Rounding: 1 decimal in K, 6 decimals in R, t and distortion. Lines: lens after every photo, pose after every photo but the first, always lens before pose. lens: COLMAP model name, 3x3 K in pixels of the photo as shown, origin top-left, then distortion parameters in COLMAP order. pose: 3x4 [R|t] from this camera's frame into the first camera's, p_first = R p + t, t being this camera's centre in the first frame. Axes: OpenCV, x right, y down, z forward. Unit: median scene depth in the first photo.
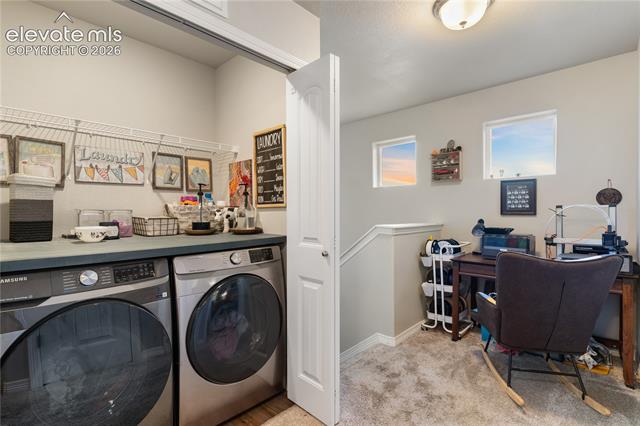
lens RADIAL K [[304.0, 0, 320.0], [0, 304.0, 213.0], [0, 0, 1]] dist [0.001055, 0.000134]
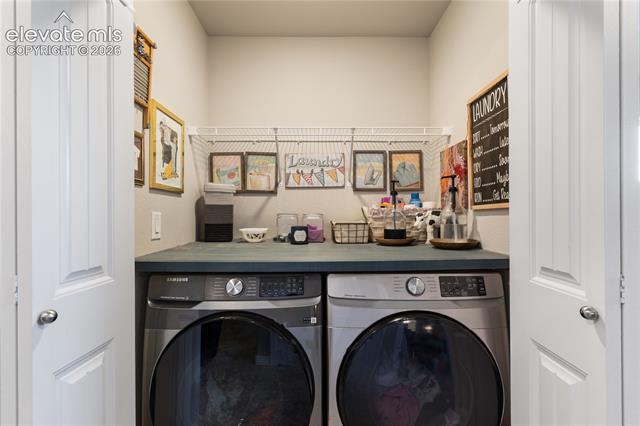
lens RADIAL K [[304.0, 0, 320.0], [0, 304.0, 213.0], [0, 0, 1]] dist [0.001055, 0.000134]
pose [[0.680933, -0.004343, -0.732332, 0.056669], [-0.005338, 0.999926, -0.010894, -0.002325], [0.732326, 0.011327, 0.680860, 0.319339]]
